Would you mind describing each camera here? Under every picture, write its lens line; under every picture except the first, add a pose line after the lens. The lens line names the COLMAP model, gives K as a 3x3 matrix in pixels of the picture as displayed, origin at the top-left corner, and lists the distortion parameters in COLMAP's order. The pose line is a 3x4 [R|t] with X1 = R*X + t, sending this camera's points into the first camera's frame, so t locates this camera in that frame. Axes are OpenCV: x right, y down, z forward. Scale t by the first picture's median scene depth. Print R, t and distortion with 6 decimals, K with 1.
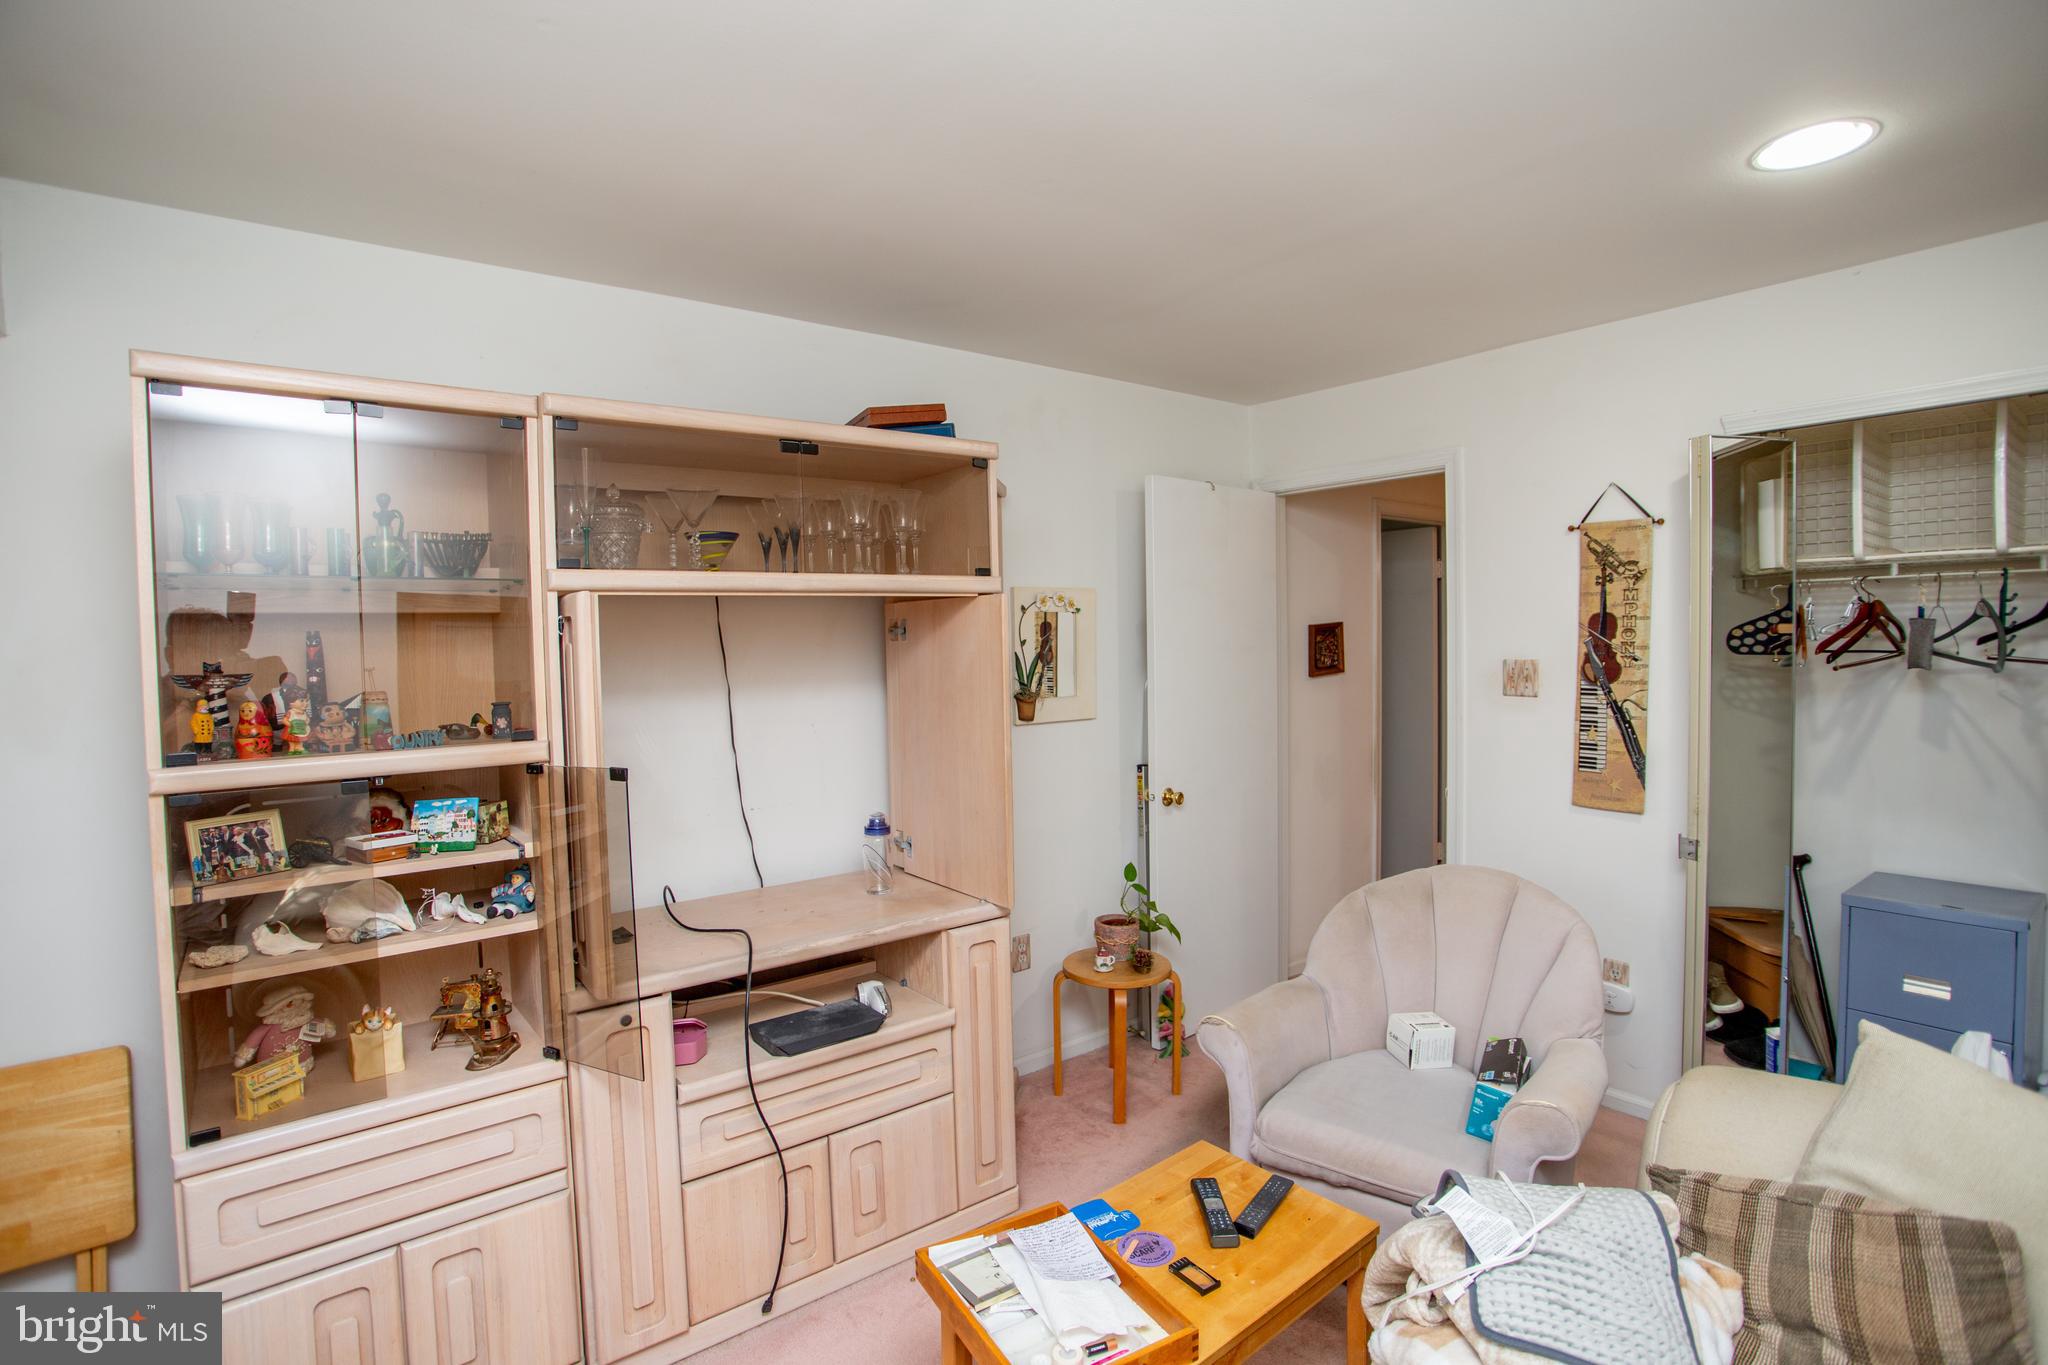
lens RADIAL K [[993.8, 0, 1020.5], [0, 993.8, 677.4], [0, 0, 1]] dist [-0.066598, 0.024158]
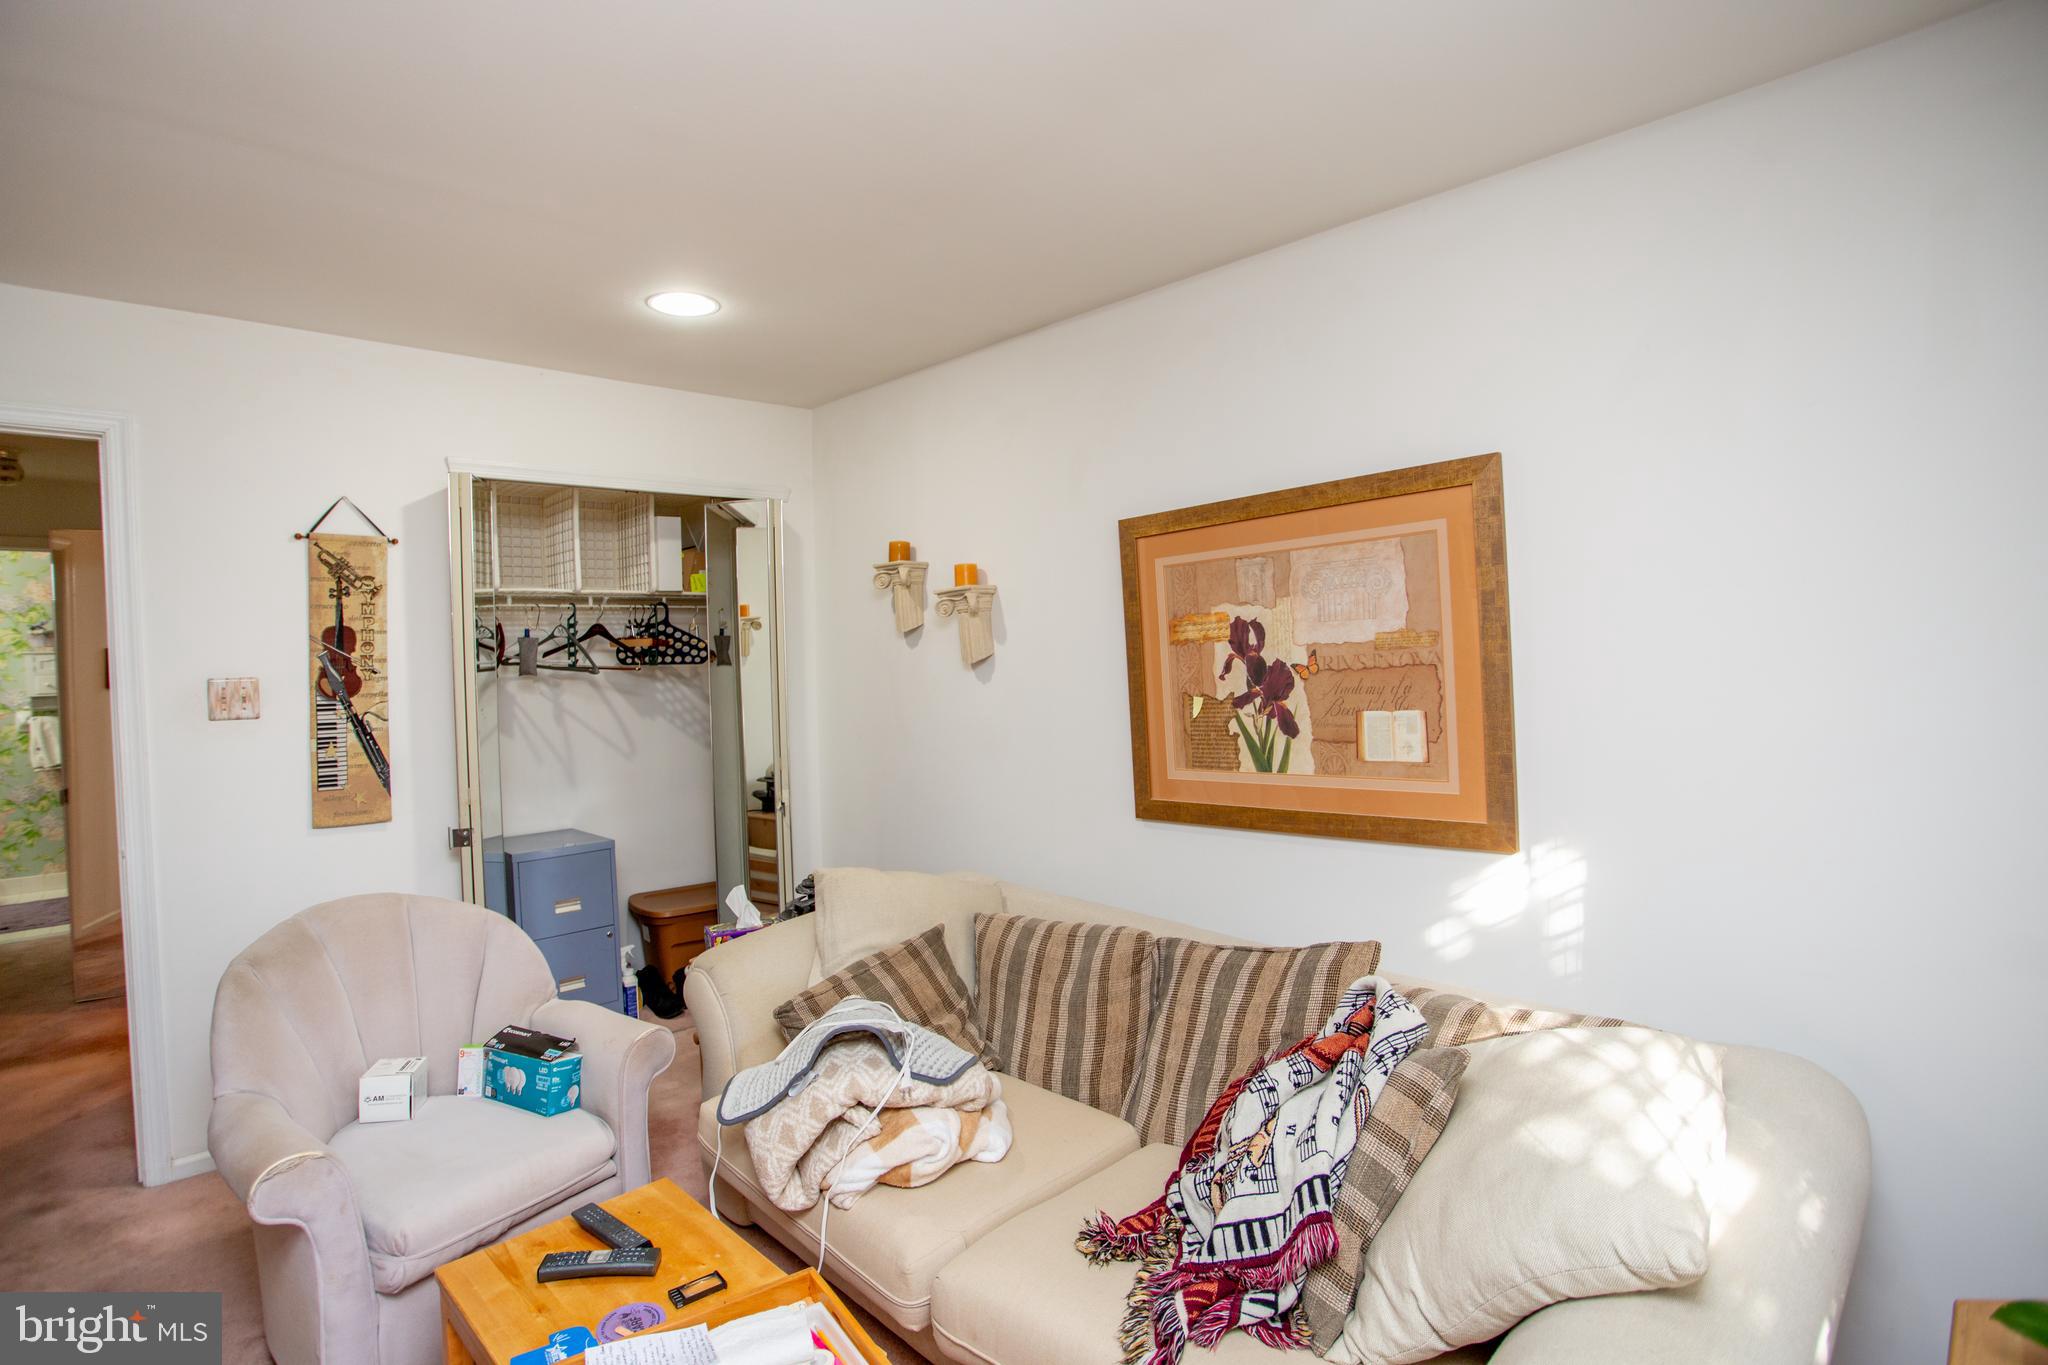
lens RADIAL K [[993.8, 0, 1014.6], [0, 993.8, 679.3], [0, 0, 1]] dist [-0.066598, 0.024158]
pose [[-0.095363, -0.014240, 0.995341, -0.446312], [0.060729, 0.997952, 0.020096, 0.009322], [-0.993588, 0.062363, -0.094303, 0.419208]]
